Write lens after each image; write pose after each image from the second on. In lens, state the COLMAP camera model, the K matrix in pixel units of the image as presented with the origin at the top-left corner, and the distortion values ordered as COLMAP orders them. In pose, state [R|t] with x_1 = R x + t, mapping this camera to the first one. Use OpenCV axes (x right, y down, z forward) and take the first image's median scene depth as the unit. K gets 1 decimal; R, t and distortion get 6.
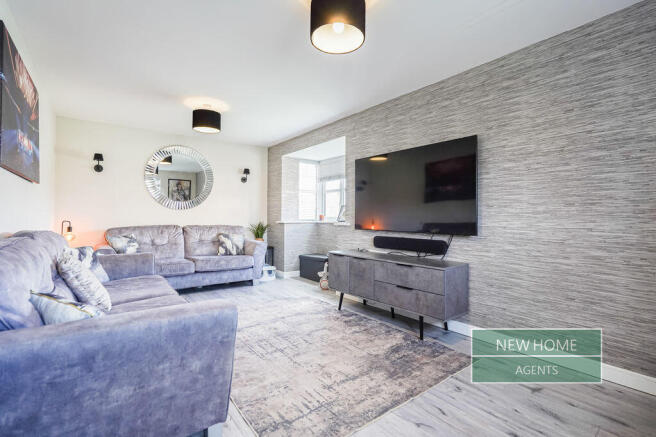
lens RADIAL K [[307.7, 0, 330.2], [0, 307.7, 215.2], [0, 0, 1]] dist [-0.002325, -0.000197]
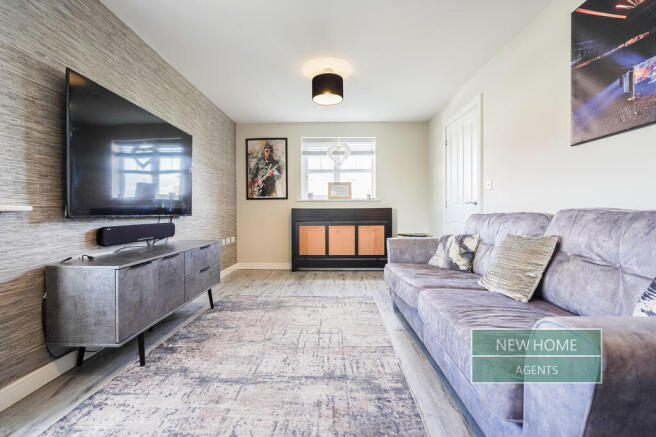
lens RADIAL K [[298.1, 0, 323.3], [0, 298.1, 211.5], [0, 0, 1]] dist [-0.001521, -0.000110]
pose [[-0.763881, 0.000168, 0.645357, -0.668191], [-0.003305, 0.999986, -0.004172, 0.048671], [-0.645349, -0.005320, -0.763869, 1.458990]]
